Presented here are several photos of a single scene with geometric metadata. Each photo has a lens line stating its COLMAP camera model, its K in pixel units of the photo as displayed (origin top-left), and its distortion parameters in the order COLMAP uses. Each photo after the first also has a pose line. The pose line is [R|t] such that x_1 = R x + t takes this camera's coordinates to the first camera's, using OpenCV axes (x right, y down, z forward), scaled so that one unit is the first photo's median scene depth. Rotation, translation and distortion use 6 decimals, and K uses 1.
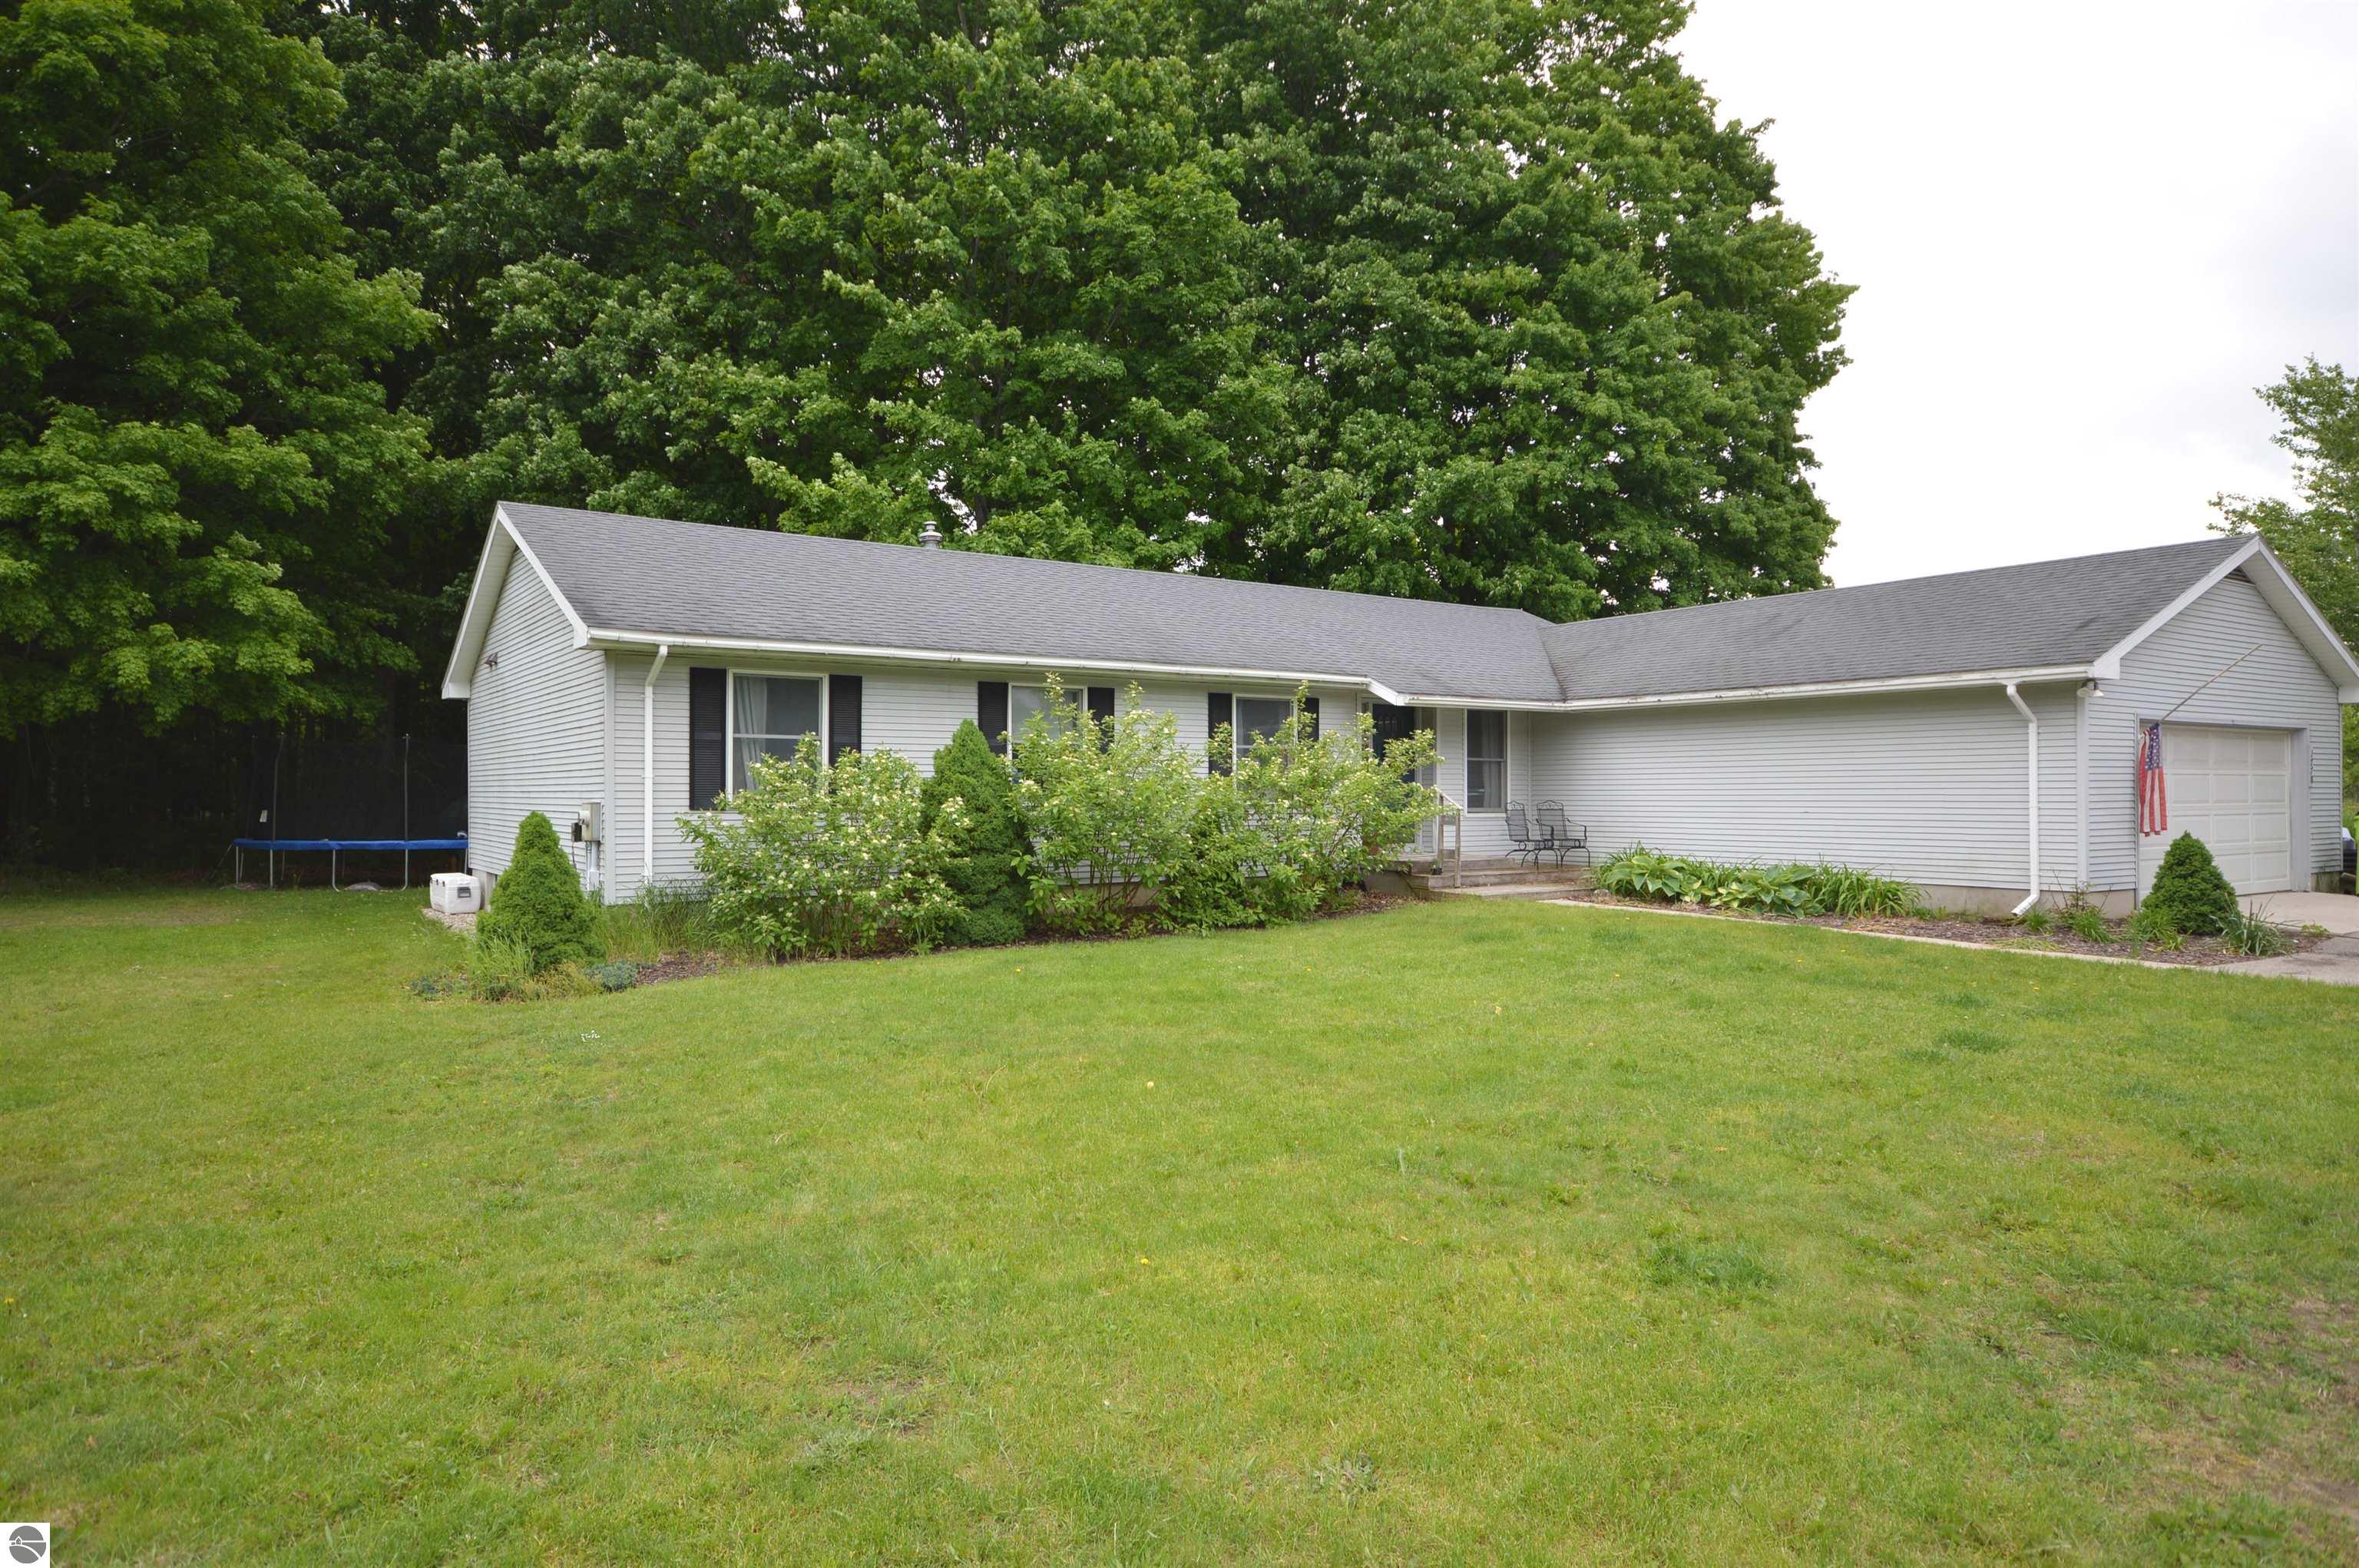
lens RADIAL K [[1413.7, 0, 1187.8], [0, 1413.7, 792.5], [0, 0, 1]] dist [0.013092, 0.012359]
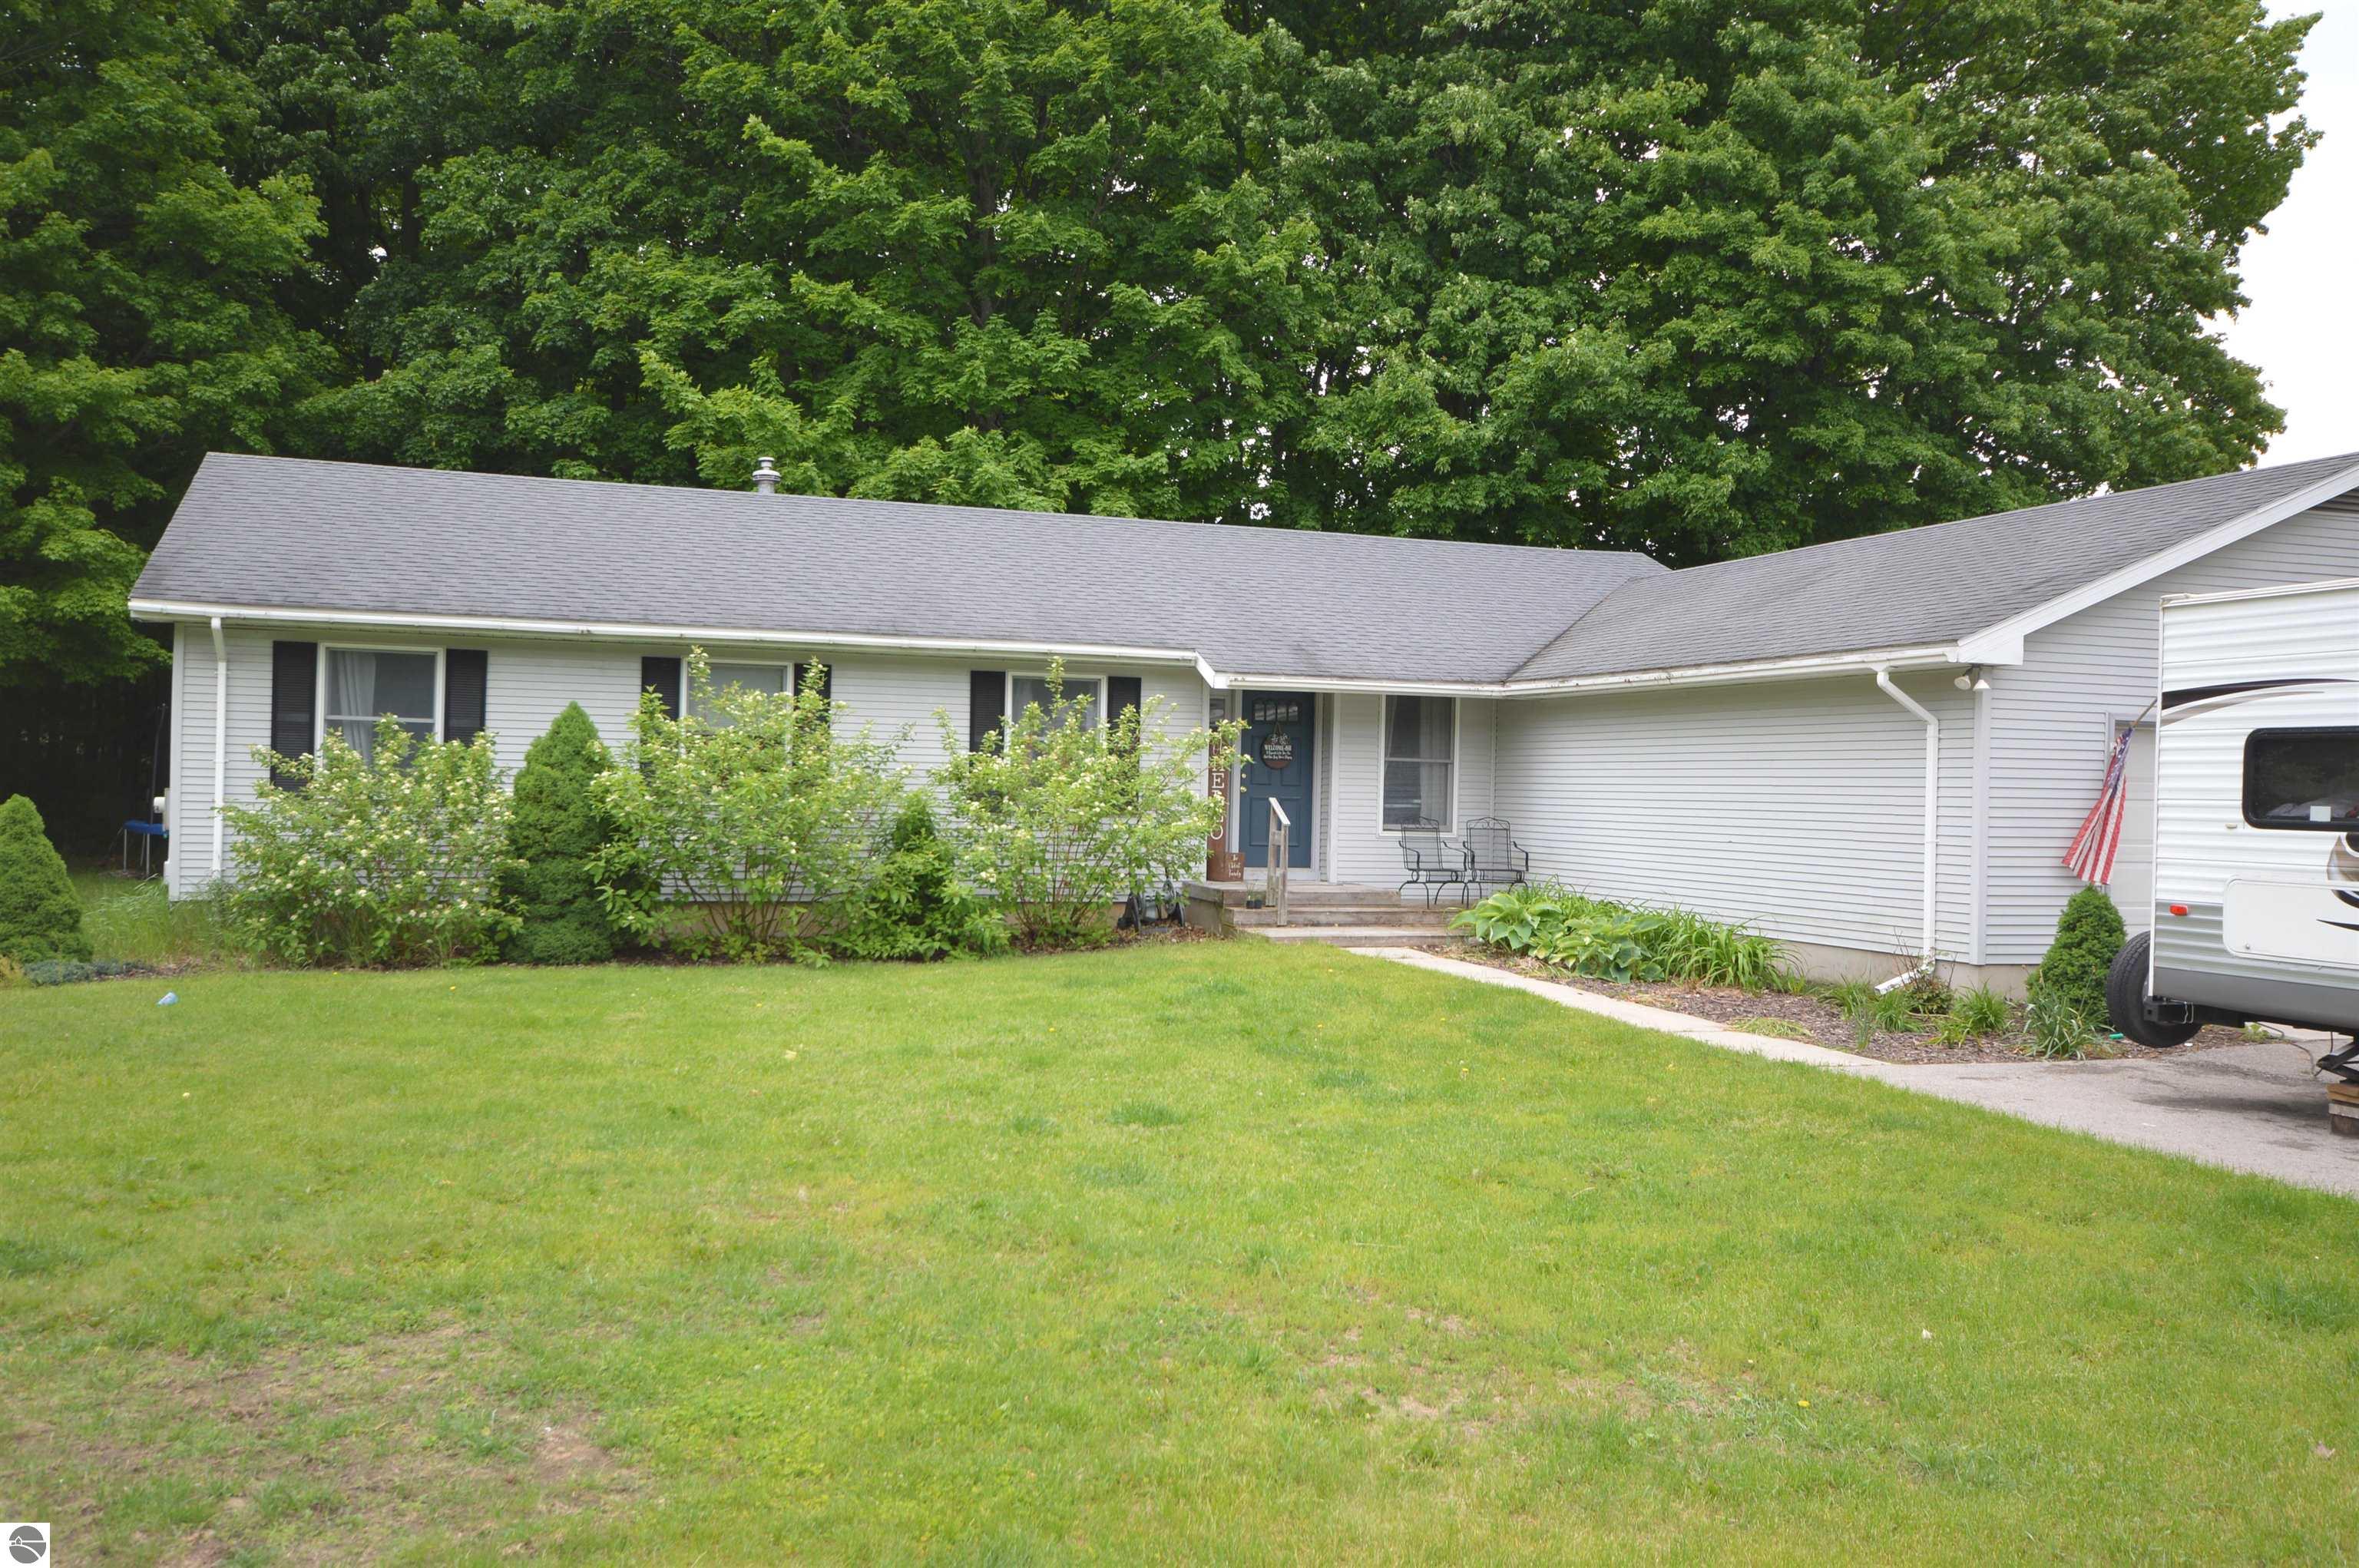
lens RADIAL K [[2021.0, 0, 1180.9], [0, 2021.0, 781.5], [0, 0, 1]] dist [0.000412, -0.002101]
pose [[0.967599, 0.021921, -0.251539, 0.374017], [-0.023759, 0.999709, -0.004274, -0.005117], [0.251372, 0.010112, 0.967838, -0.068675]]
